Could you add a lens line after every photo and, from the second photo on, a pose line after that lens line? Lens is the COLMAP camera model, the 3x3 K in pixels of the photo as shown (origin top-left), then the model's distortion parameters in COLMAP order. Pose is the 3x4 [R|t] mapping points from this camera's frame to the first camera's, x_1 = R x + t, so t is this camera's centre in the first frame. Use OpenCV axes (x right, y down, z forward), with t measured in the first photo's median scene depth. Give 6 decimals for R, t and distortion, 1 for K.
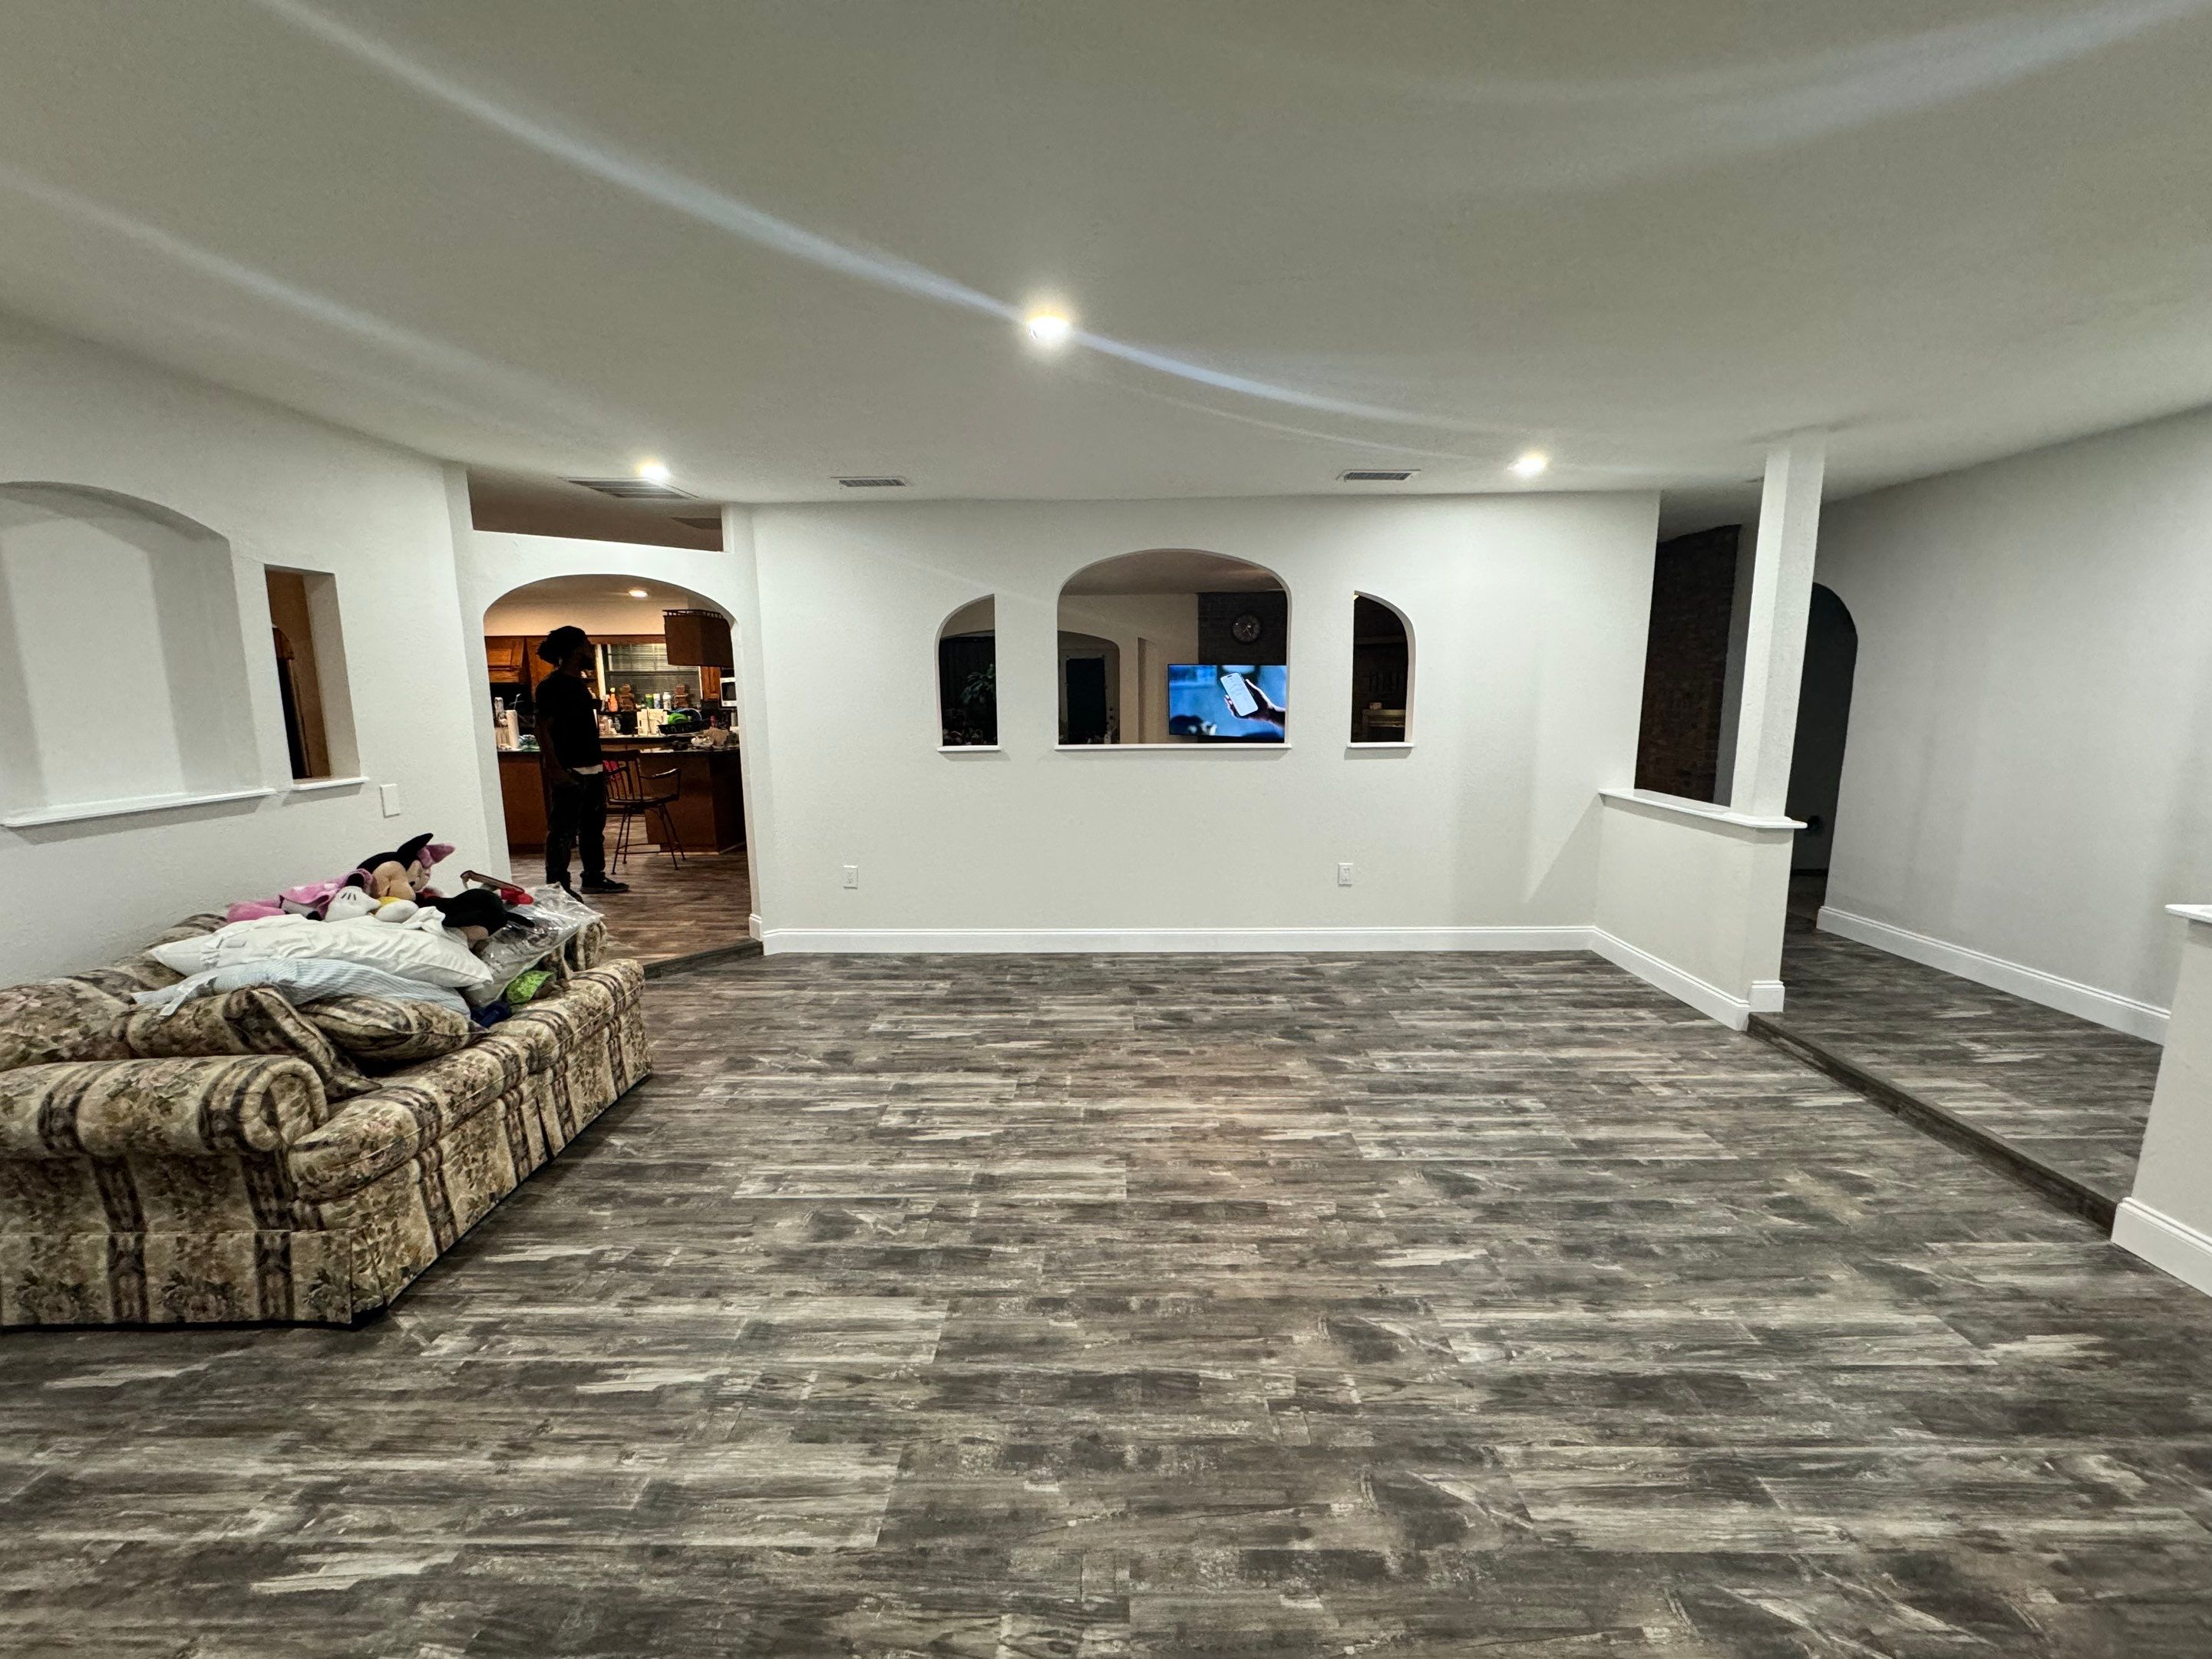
lens RADIAL K [[881.2, 0, 1102.1], [0, 881.2, 825.9], [0, 0, 1]] dist [-0.001550, 0.000378]
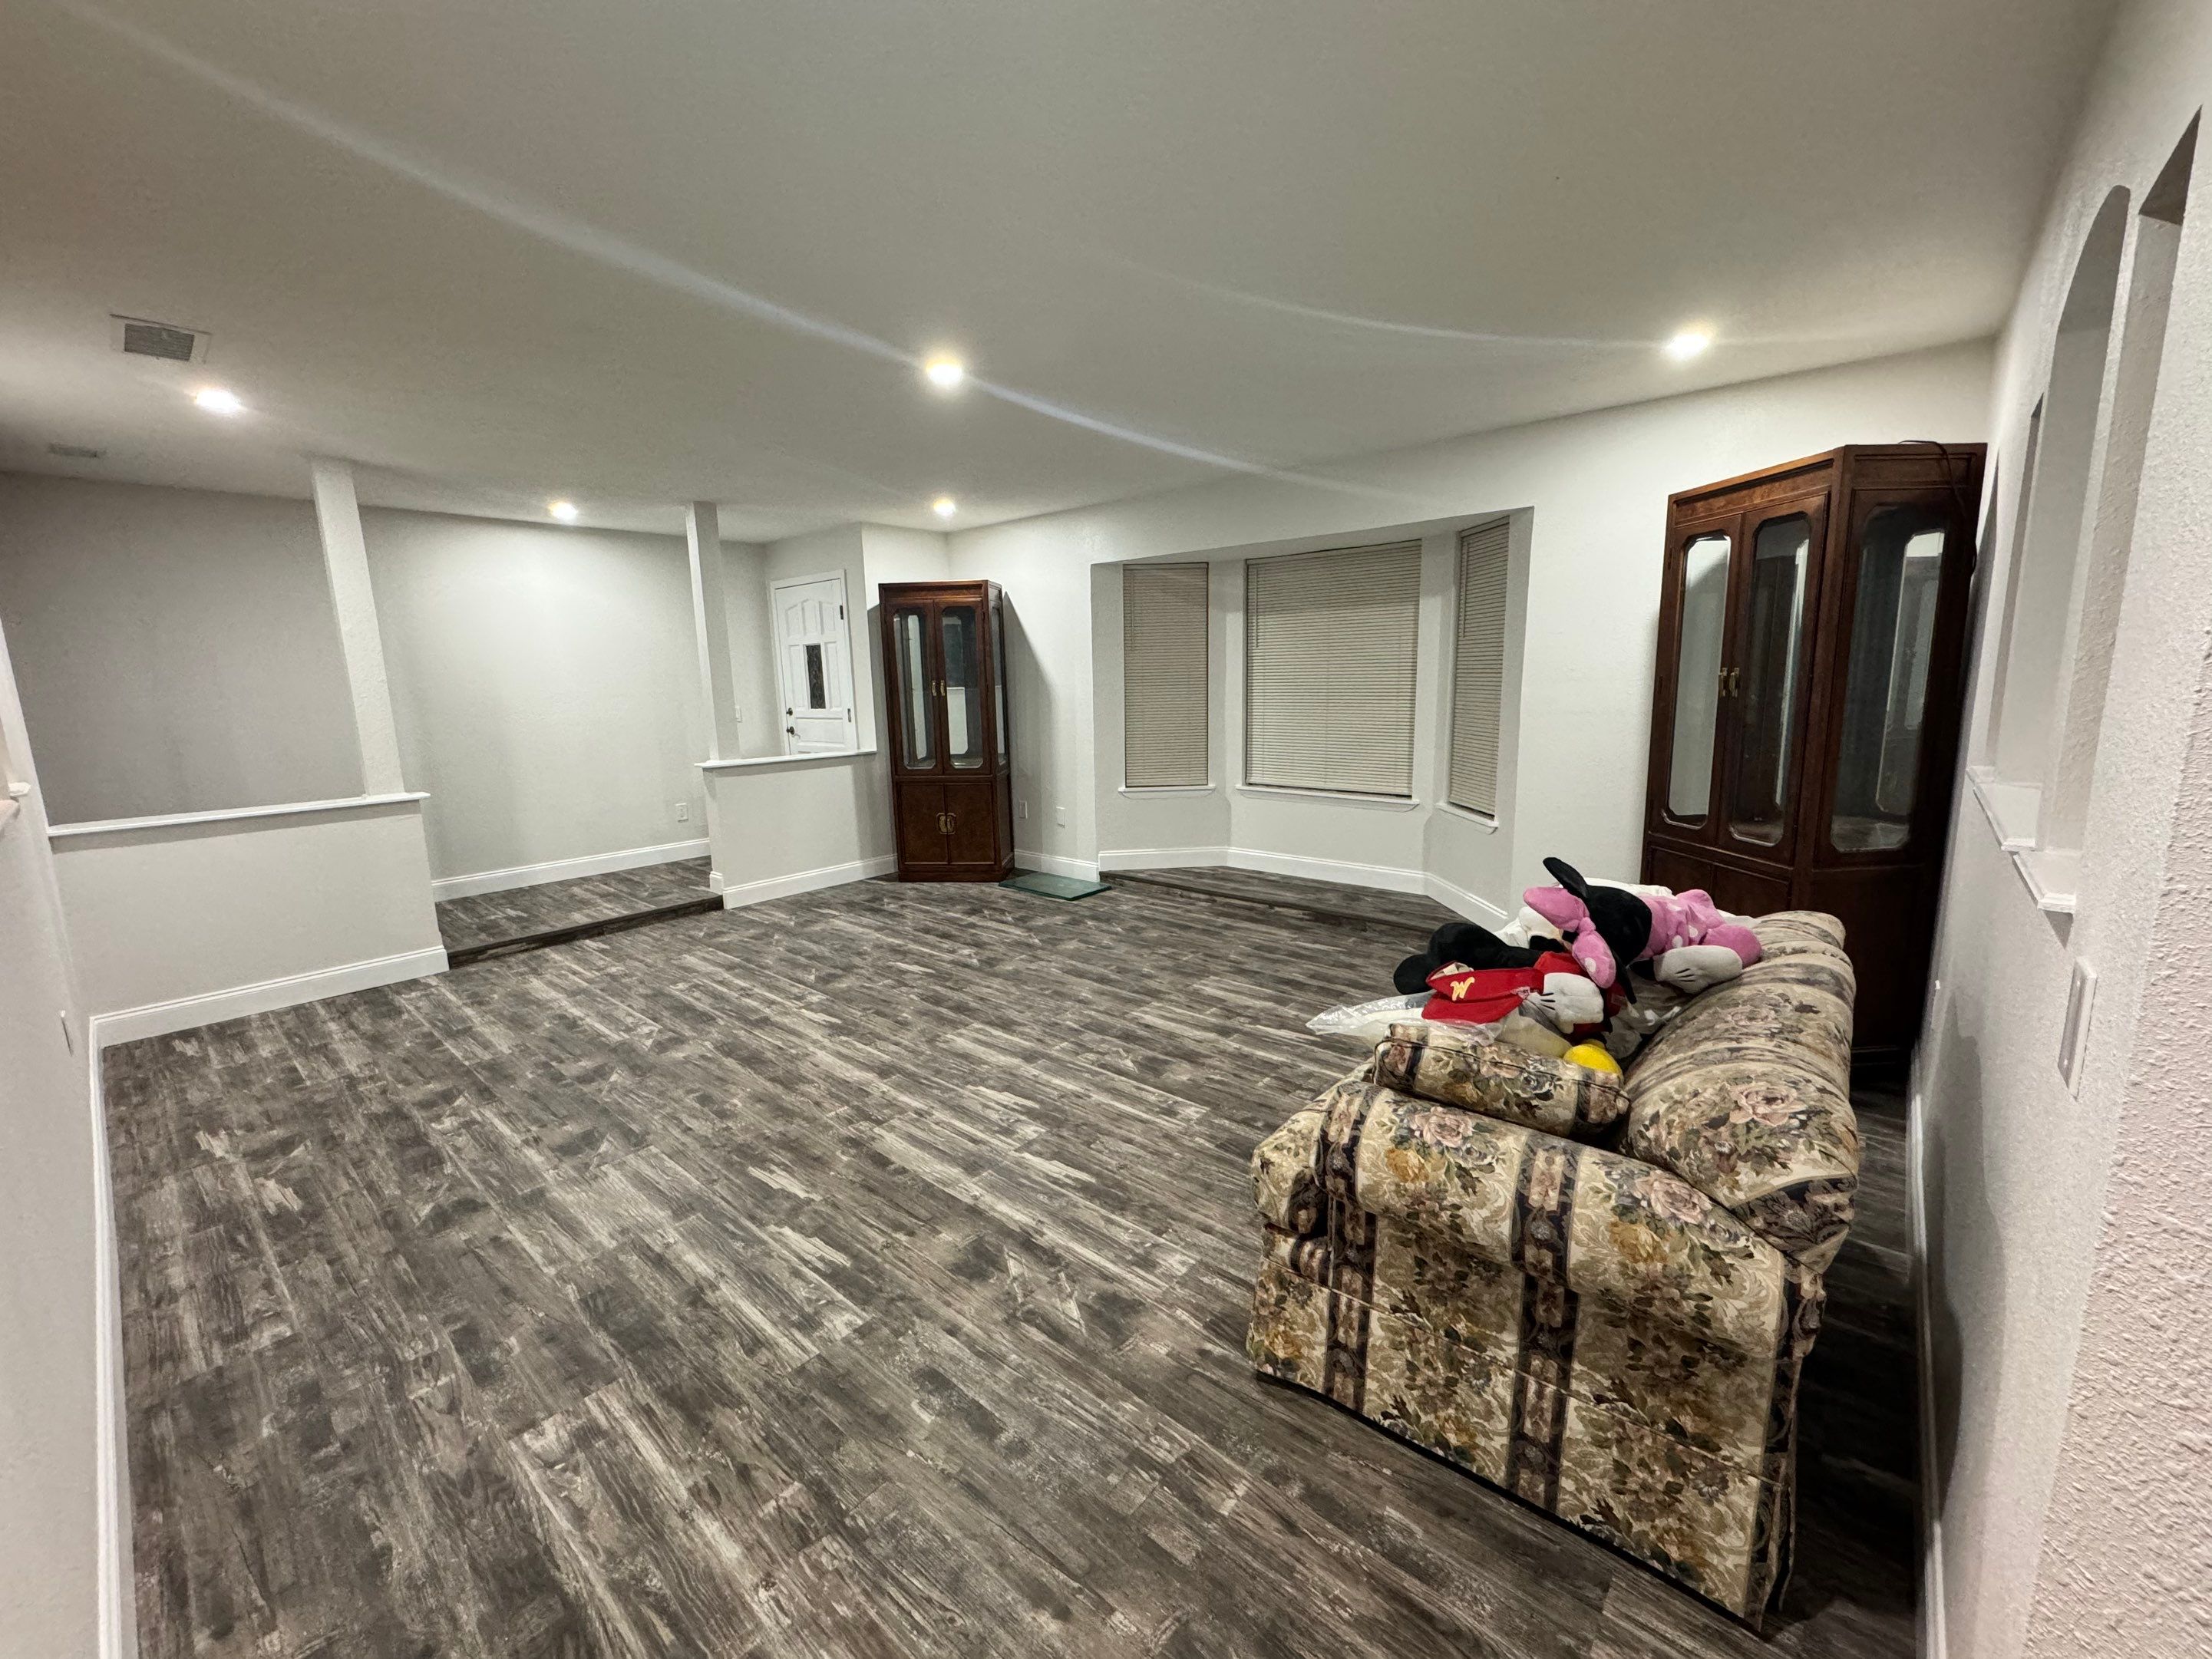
lens RADIAL K [[881.2, 0, 1102.1], [0, 881.2, 825.9], [0, 0, 1]] dist [-0.001550, 0.000378]
pose [[-0.762134, -0.085935, 0.641691, -0.983054], [0.131773, 0.949814, 0.283706, -0.246021], [-0.633867, 0.300779, -0.712562, 1.741258]]
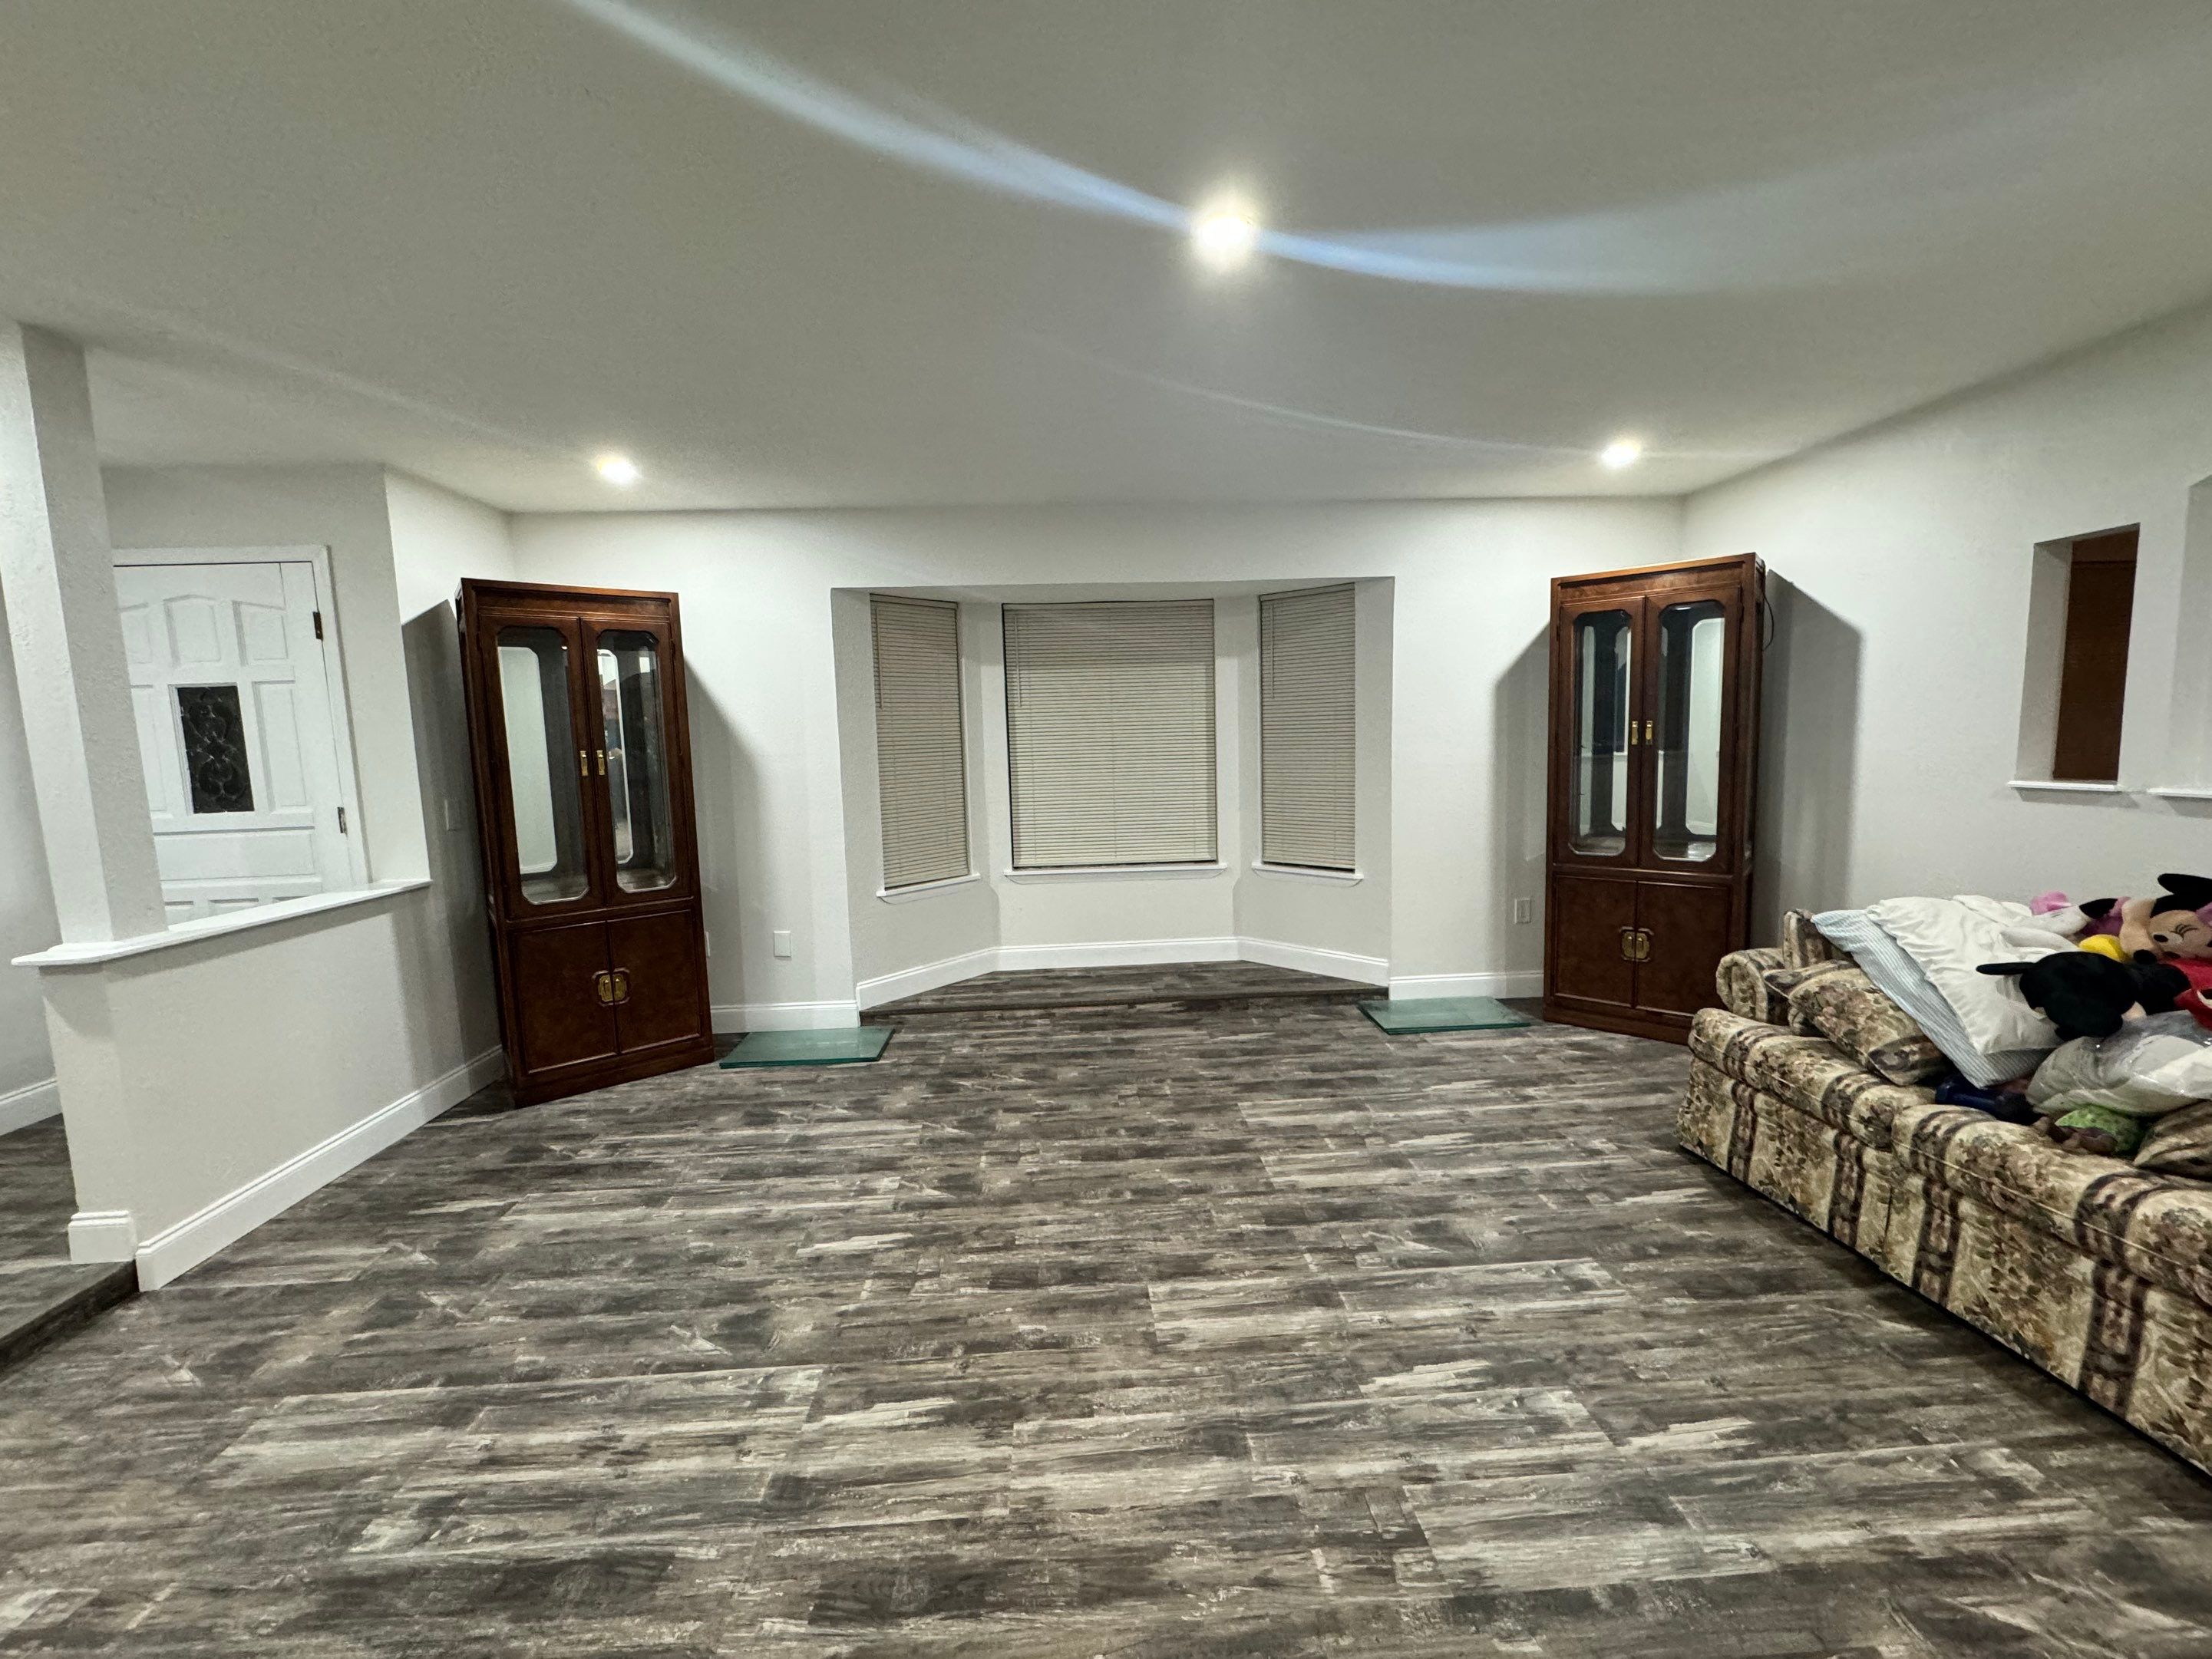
lens RADIAL K [[881.2, 0, 1102.1], [0, 881.2, 825.9], [0, 0, 1]] dist [-0.001550, 0.000378]
pose [[-0.996862, 0.044001, -0.065800, 0.107156], [0.025186, 0.964379, 0.263322, -0.238718], [0.075042, 0.260839, -0.962461, 1.673264]]
